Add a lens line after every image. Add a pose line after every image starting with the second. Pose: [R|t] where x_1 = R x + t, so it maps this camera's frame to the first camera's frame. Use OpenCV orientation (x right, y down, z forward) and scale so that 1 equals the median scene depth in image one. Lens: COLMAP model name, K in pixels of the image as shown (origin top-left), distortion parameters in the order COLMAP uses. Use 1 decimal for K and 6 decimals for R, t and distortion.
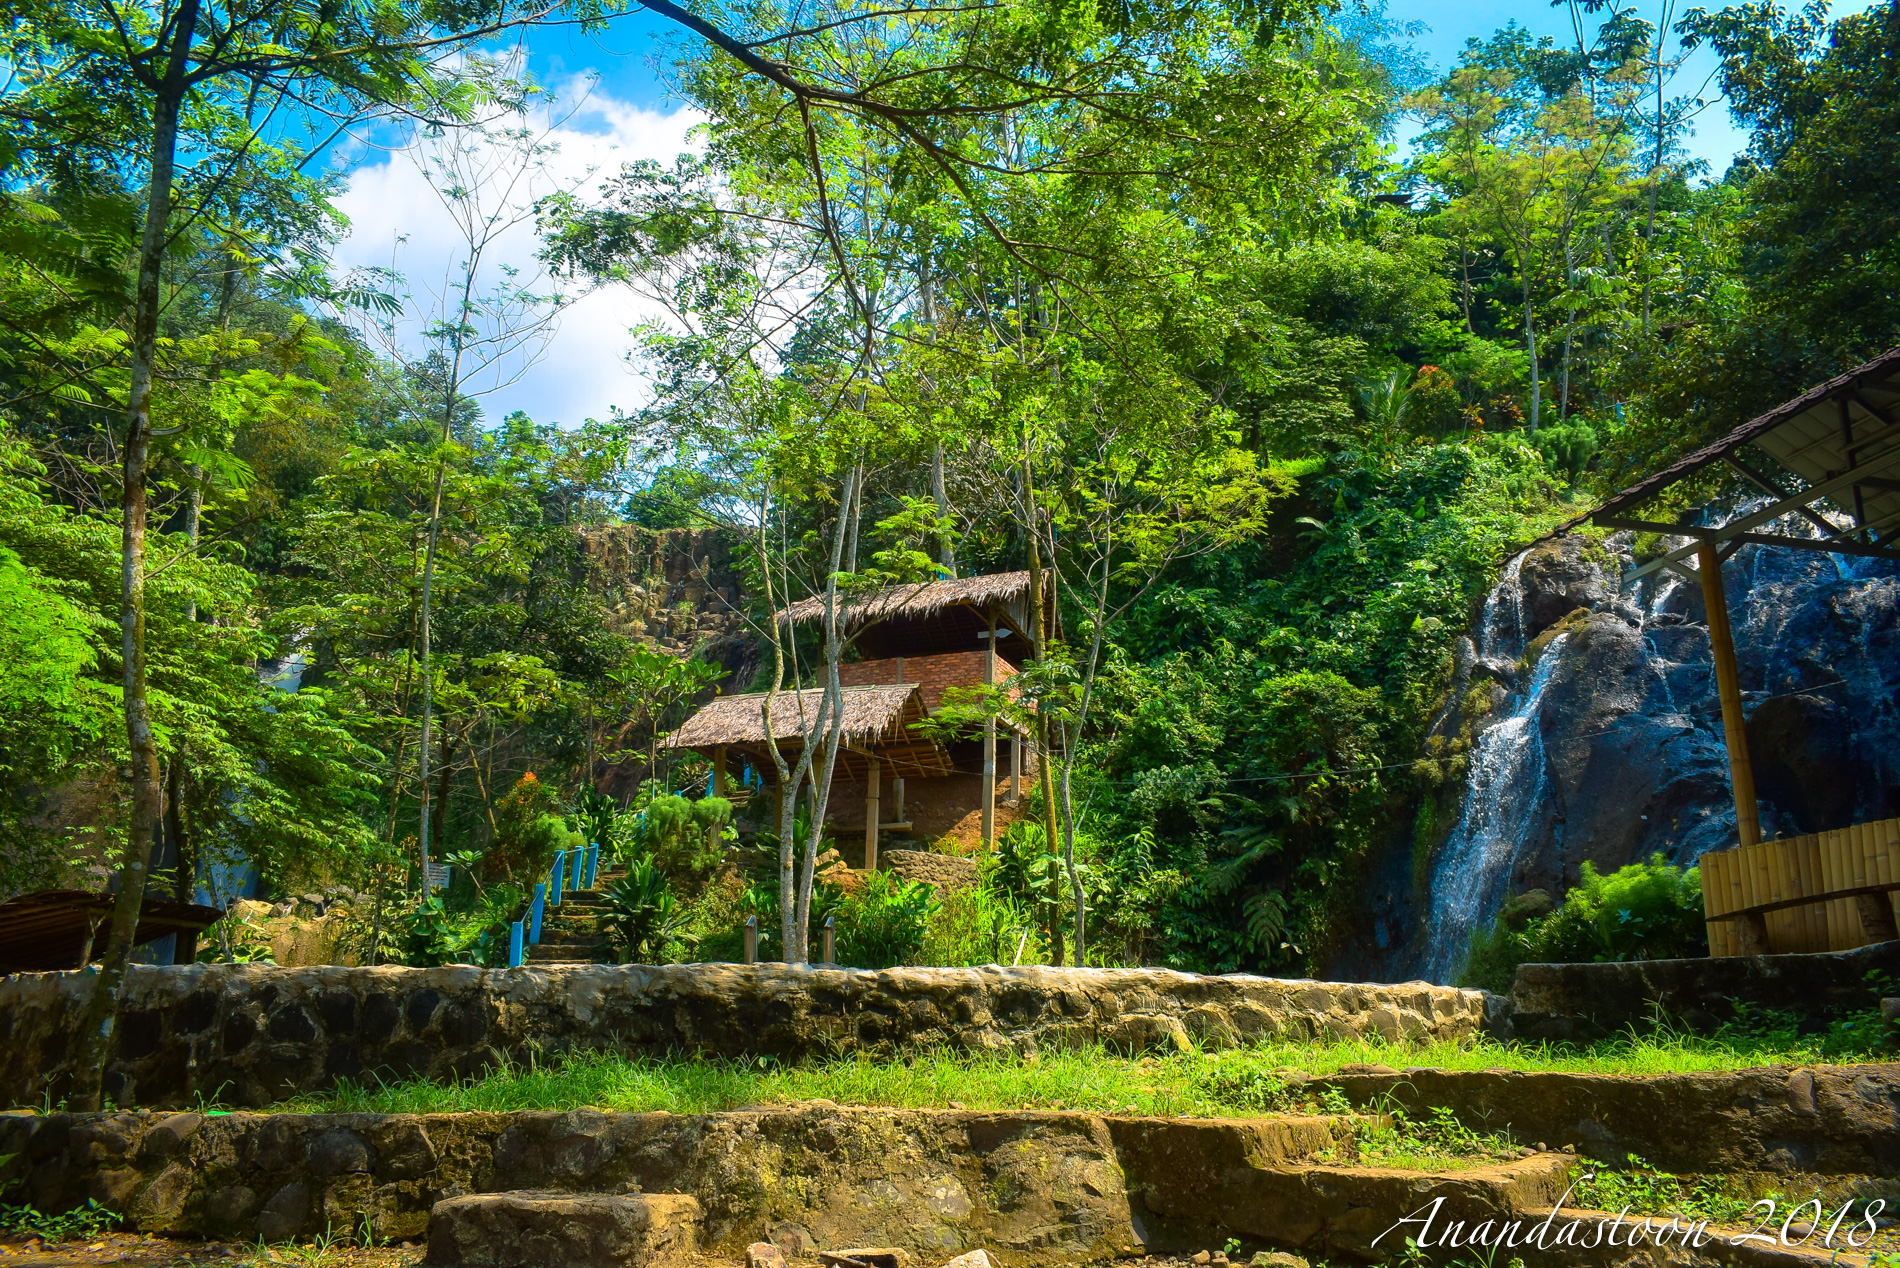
lens RADIAL K [[1520.2, 0, 947.2], [0, 1520.2, 619.3], [0, 0, 1]] dist [-0.022052, 0.007490]
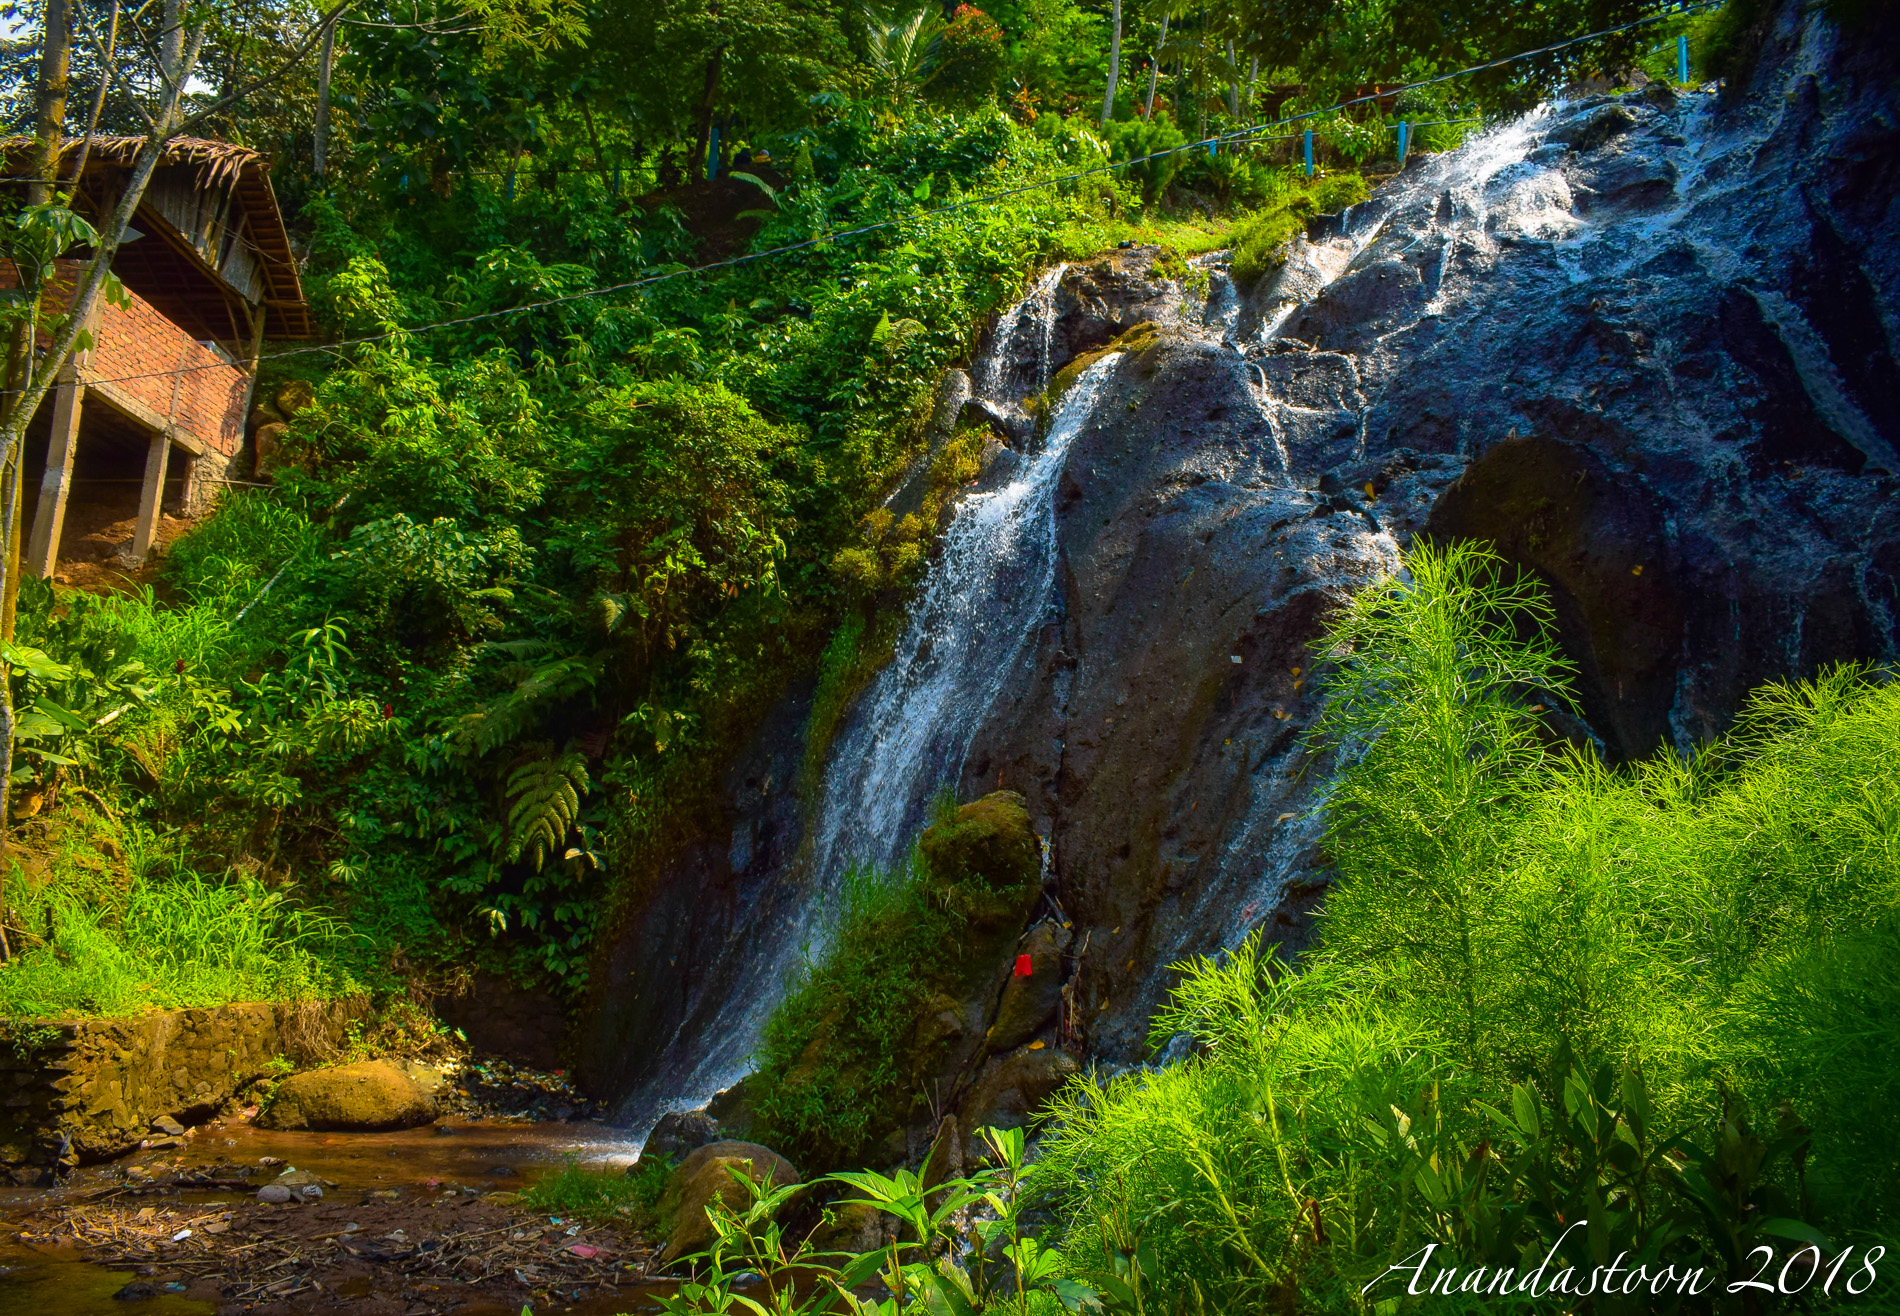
lens RADIAL K [[1506.6, 0, 912.0], [0, 1506.6, 658.7], [0, 0, 1]] dist [-0.002398, -0.000399]
pose [[0.955900, 0.094579, 0.278046, 0.171106], [-0.125341, 0.987556, 0.094987, 0.072473], [-0.265602, -0.125649, 0.955860, 0.424004]]
